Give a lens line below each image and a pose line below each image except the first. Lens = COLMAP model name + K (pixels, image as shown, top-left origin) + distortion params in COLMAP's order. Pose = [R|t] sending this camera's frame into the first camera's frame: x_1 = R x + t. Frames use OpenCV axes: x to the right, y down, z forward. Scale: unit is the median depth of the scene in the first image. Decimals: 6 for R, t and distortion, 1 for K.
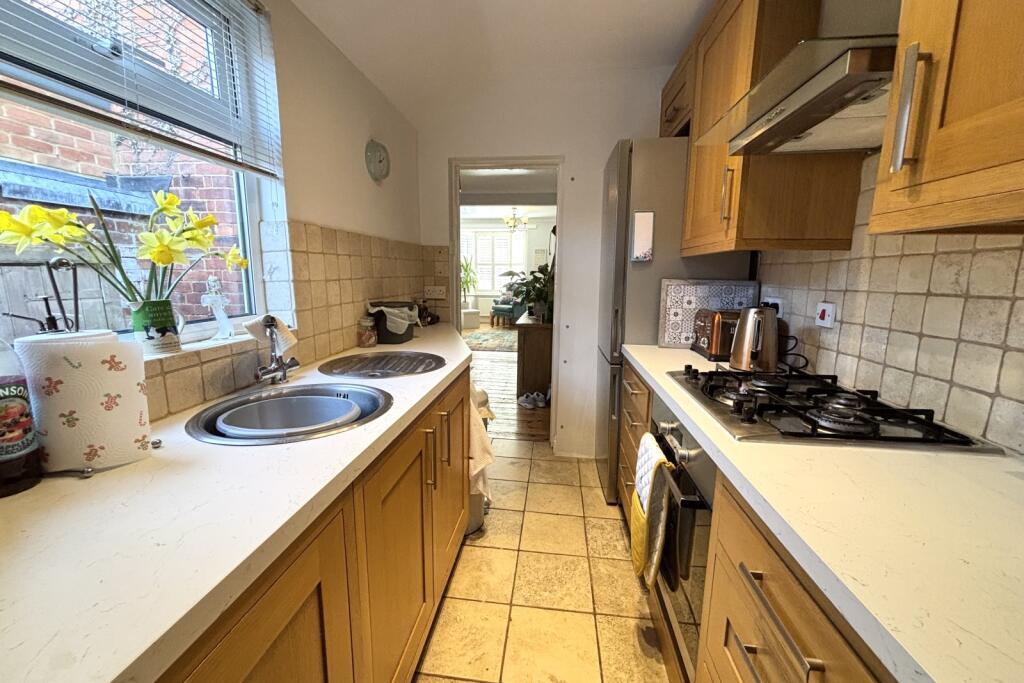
lens RADIAL K [[405.4, 0, 510.8], [0, 405.4, 338.3], [0, 0, 1]] dist [-0.000372, -0.000040]
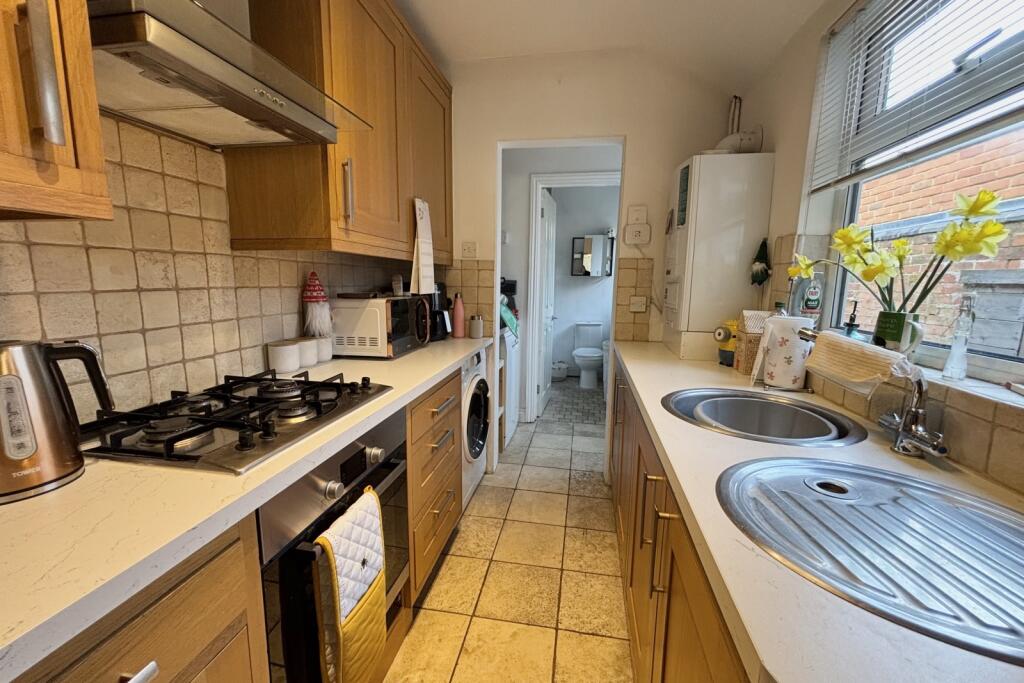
lens RADIAL K [[405.4, 0, 513.5], [0, 405.4, 339.2], [0, 0, 1]] dist [-0.000372, -0.000040]
pose [[-0.997702, -0.040250, 0.054500, 0.044315], [-0.021852, 0.952588, 0.303478, -0.344463], [-0.064131, 0.301590, -0.951278, 2.093823]]
